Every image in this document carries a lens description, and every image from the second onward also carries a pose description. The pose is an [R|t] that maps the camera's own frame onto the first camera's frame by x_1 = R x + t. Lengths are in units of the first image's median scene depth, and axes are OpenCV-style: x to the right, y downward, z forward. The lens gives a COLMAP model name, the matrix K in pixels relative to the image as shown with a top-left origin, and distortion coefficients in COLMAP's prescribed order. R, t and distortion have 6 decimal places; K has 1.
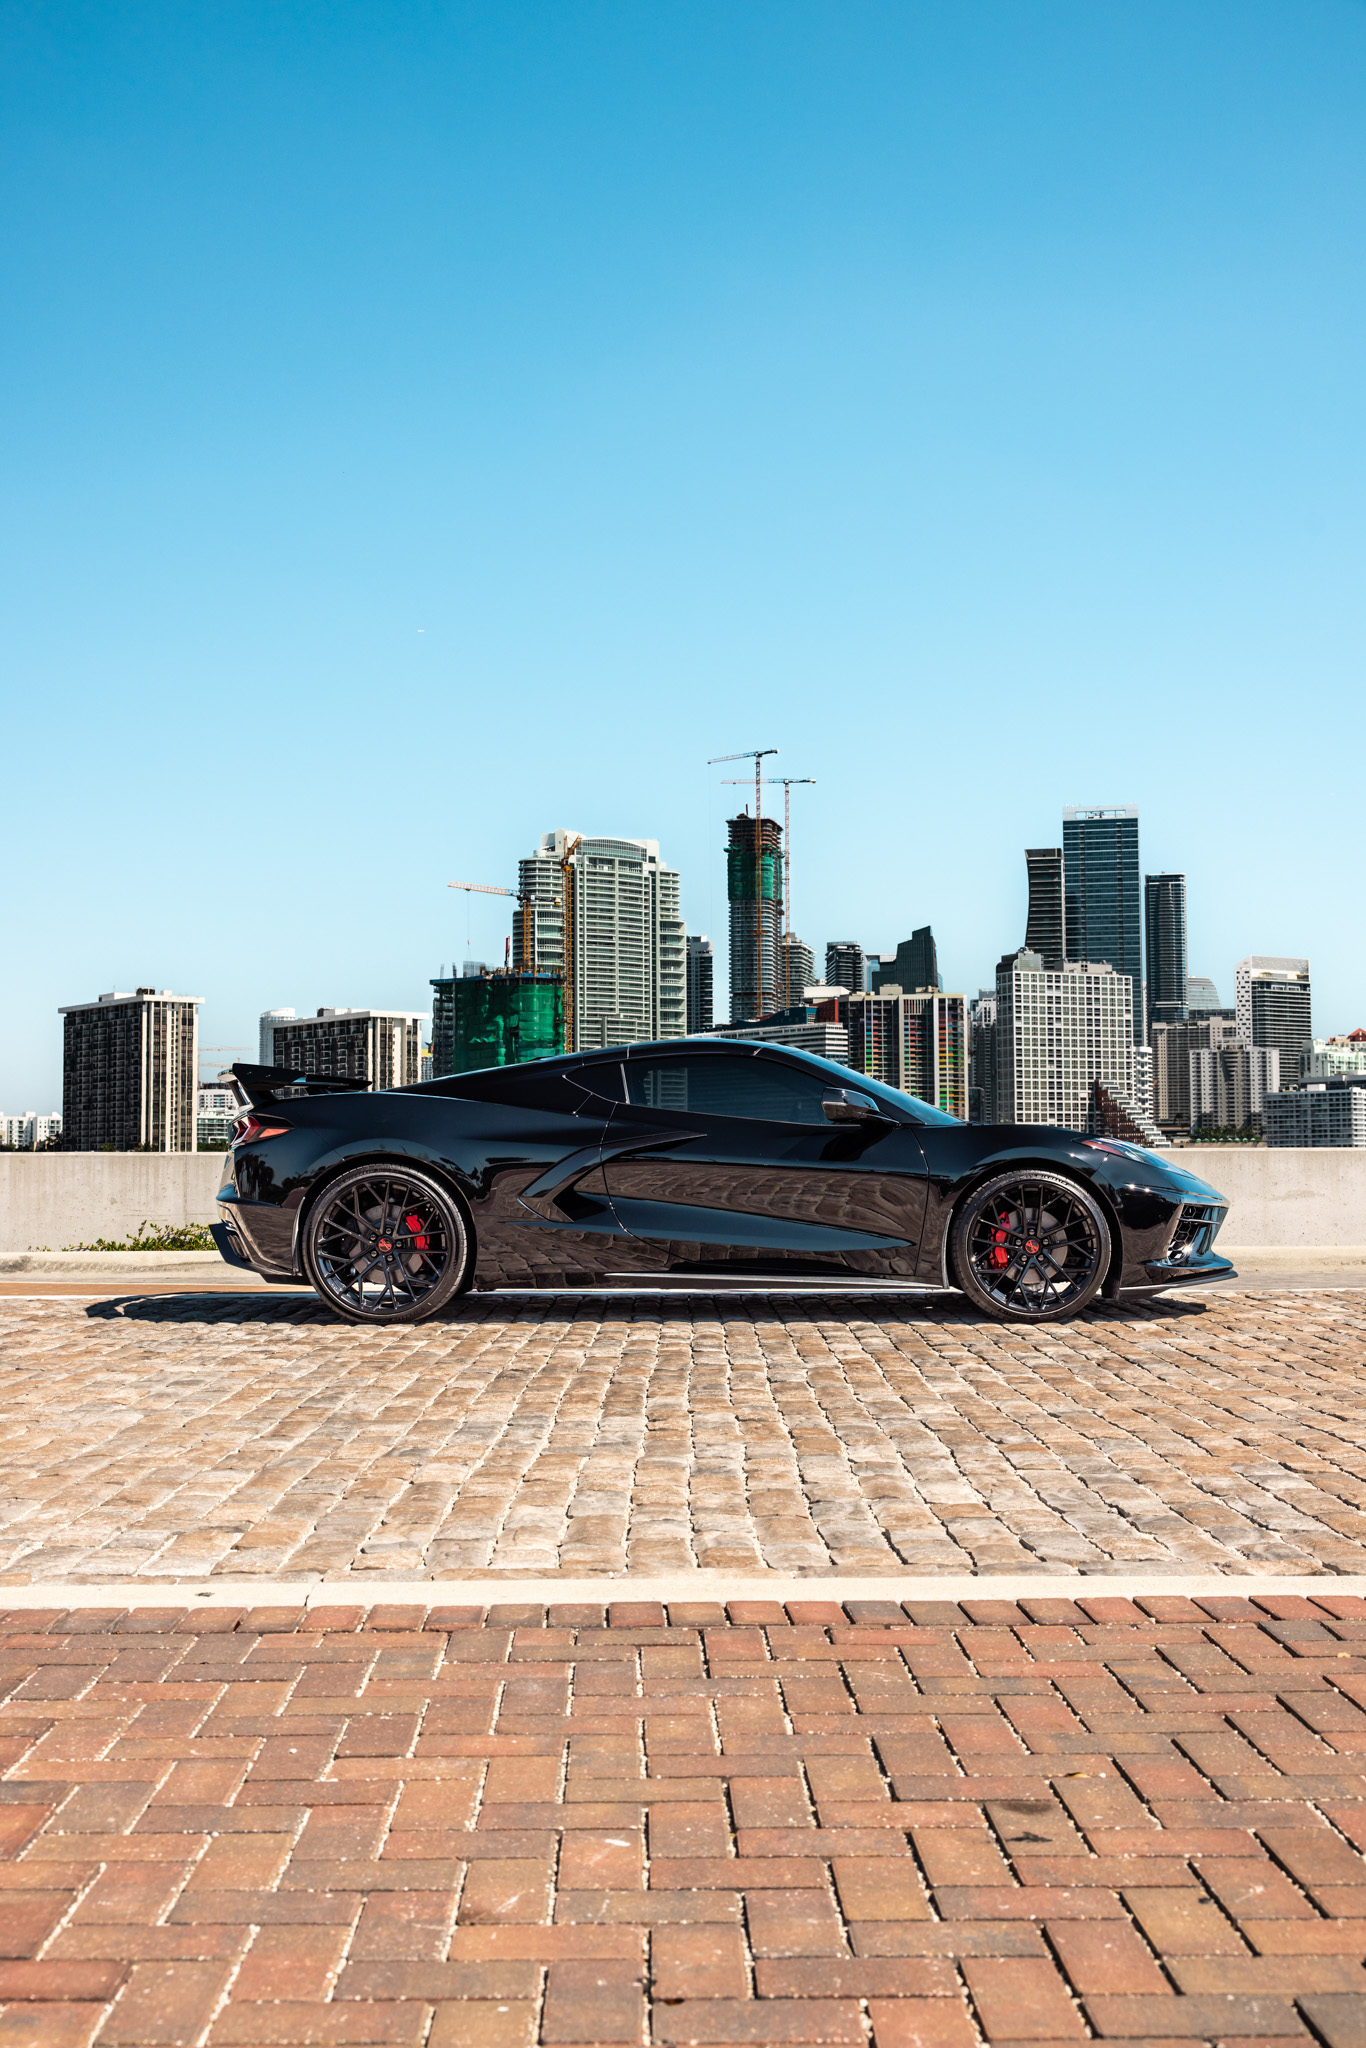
lens RADIAL K [[2311.1, 0, 728.0], [0, 2311.1, 1088.9], [0, 0, 1]] dist [0.047495, 0.000000]
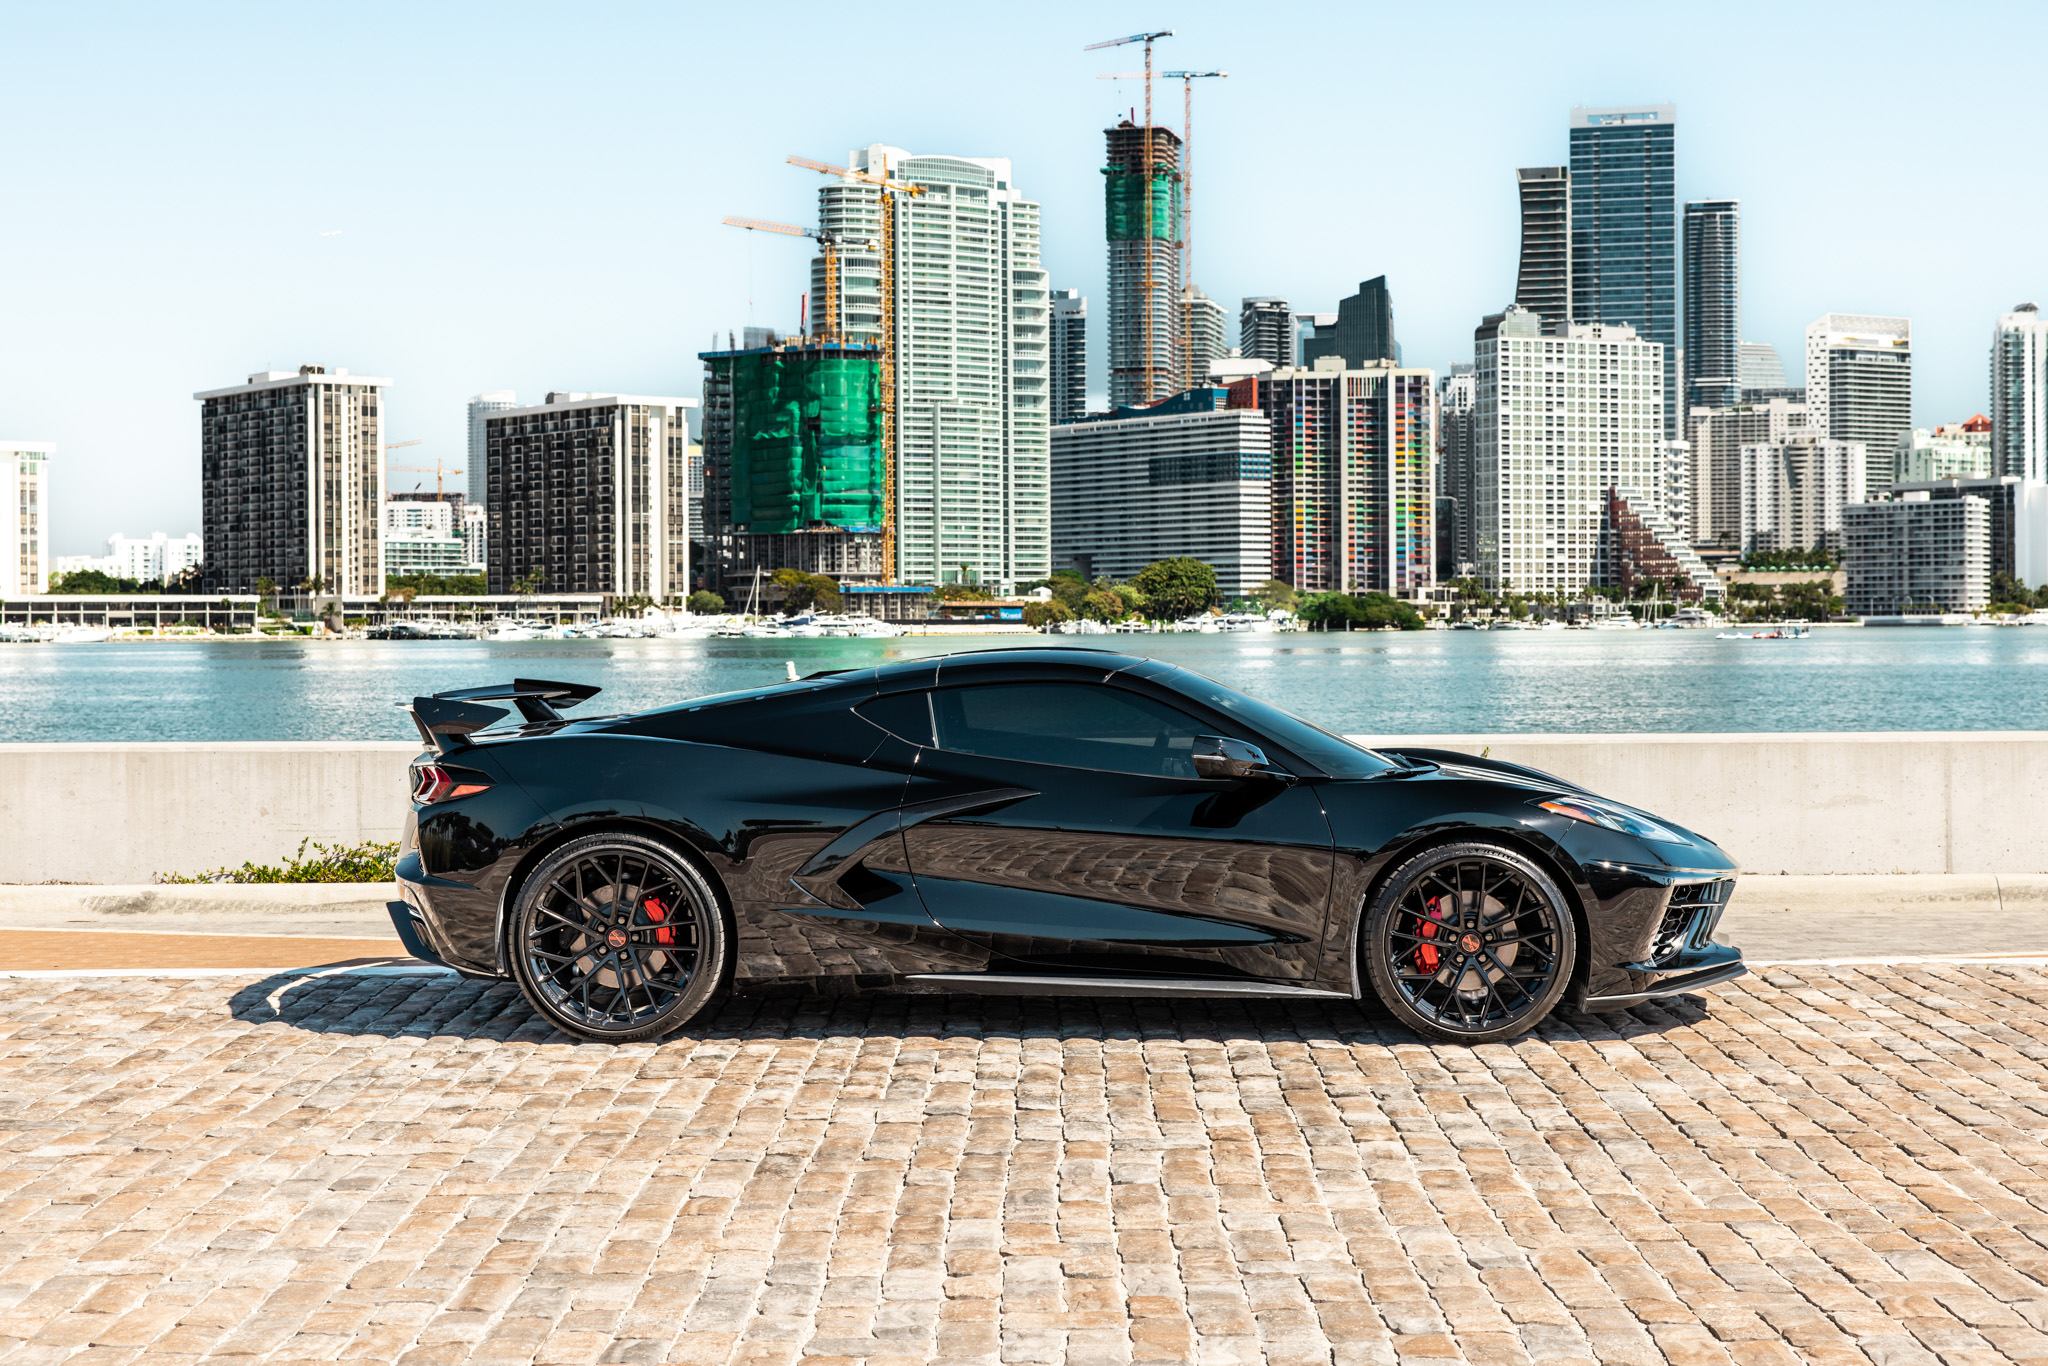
lens RADIAL K [[3148.4, 0, 1041.8], [0, 3148.4, 717.6], [0, 0, 1]] dist [0.067484, 0.000000]
pose [[0.999788, 0.000021, -0.020582, 0.009092], [0.001410, 0.997578, 0.069547, -0.055972], [0.020534, -0.069561, 0.997366, -0.018055]]
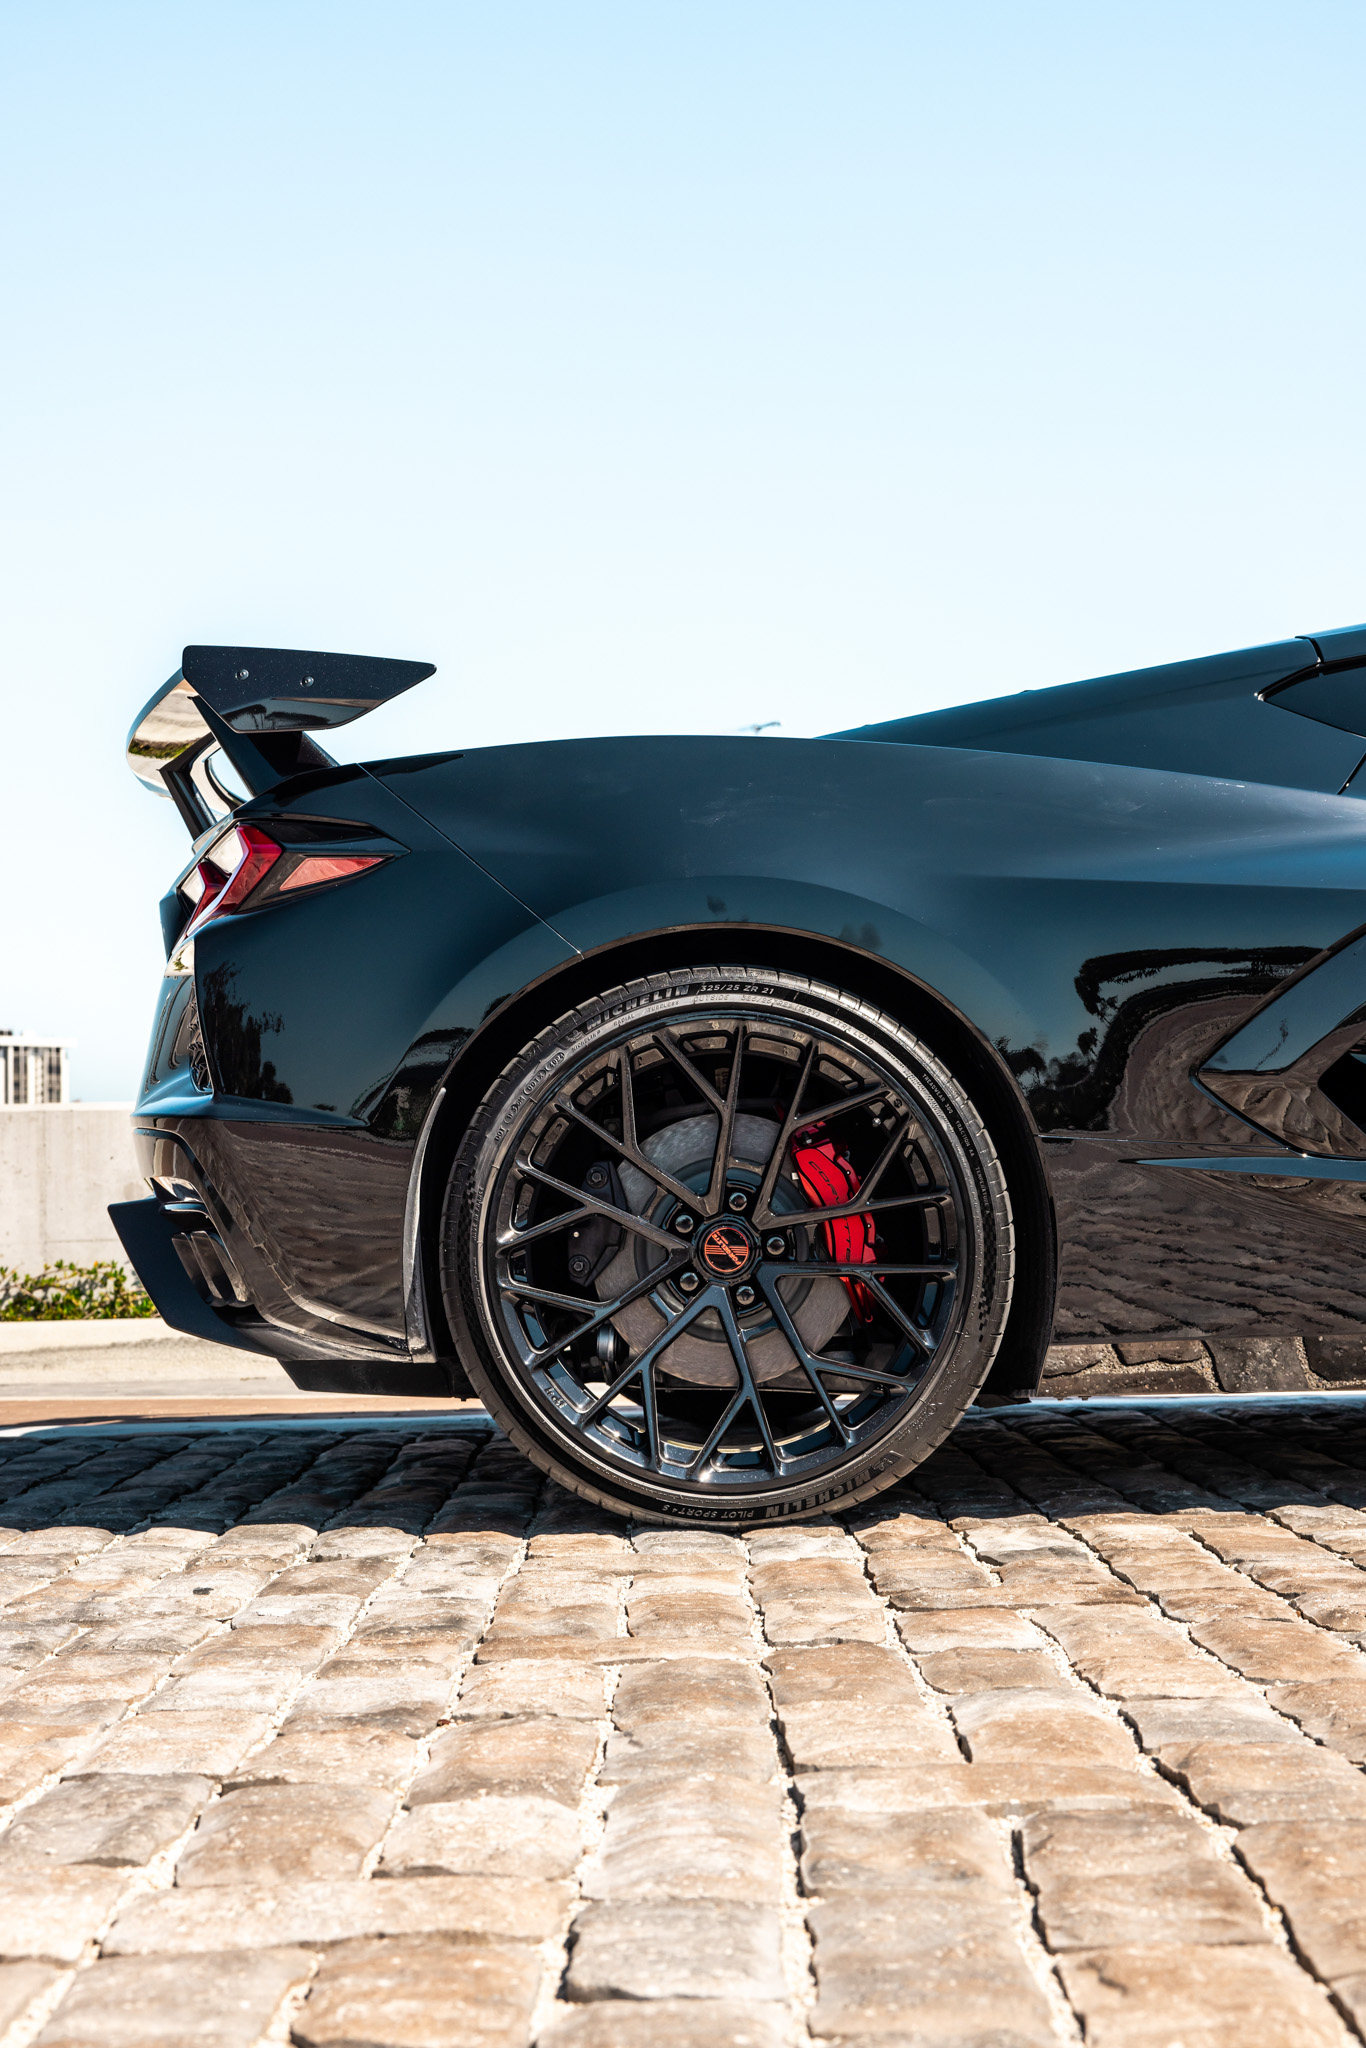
lens RADIAL K [[2861.3, 0, 682.7], [0, 2861.3, 1038.3], [0, 0, 1]] dist [0.051994, 0.000000]
pose [[0.999741, -0.018411, -0.013361, -0.108339], [0.017899, 0.999138, -0.037449, 0.039699], [0.014039, 0.037200, 0.999209, 0.470880]]
